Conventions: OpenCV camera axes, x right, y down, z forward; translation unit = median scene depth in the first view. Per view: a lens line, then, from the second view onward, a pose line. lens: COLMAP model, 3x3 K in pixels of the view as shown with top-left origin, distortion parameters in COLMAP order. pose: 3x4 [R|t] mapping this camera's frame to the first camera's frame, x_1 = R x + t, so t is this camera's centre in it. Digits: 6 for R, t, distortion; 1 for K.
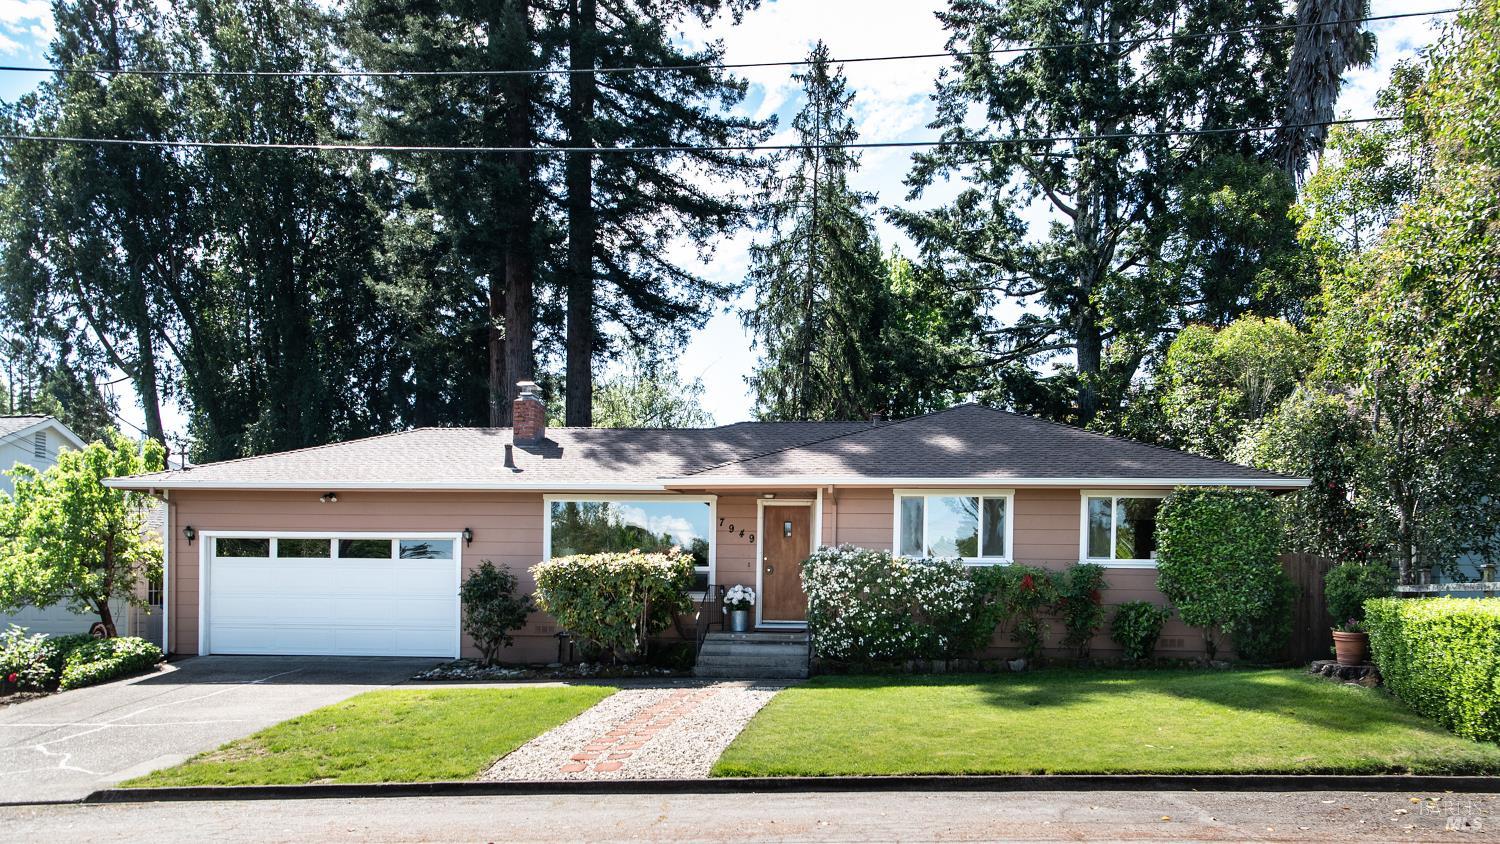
lens RADIAL K [[1268.6, 0, 749.8], [0, 1268.6, 504.7], [0, 0, 1]] dist [0.087308, -0.001721]
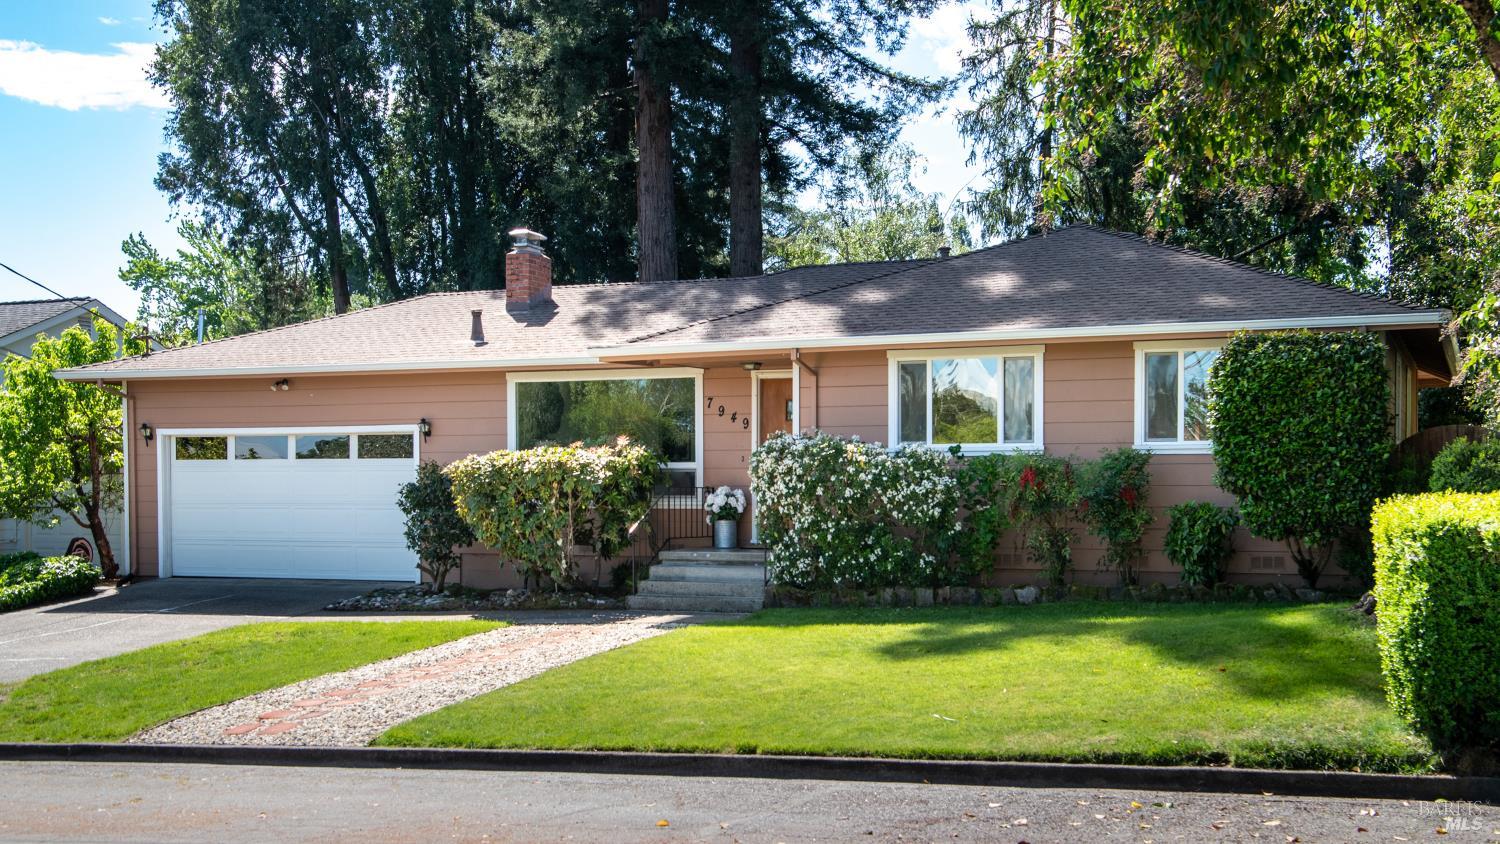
lens RADIAL K [[1644.9, 0, 750.0], [0, 1644.9, 422.0], [0, 0, 1]] dist [0.063260, 0.018795]
pose [[0.962192, -0.024590, -0.271261, 0.283969], [0.031654, 0.999263, 0.021696, 0.005308], [0.270528, -0.029462, 0.962261, 0.078942]]
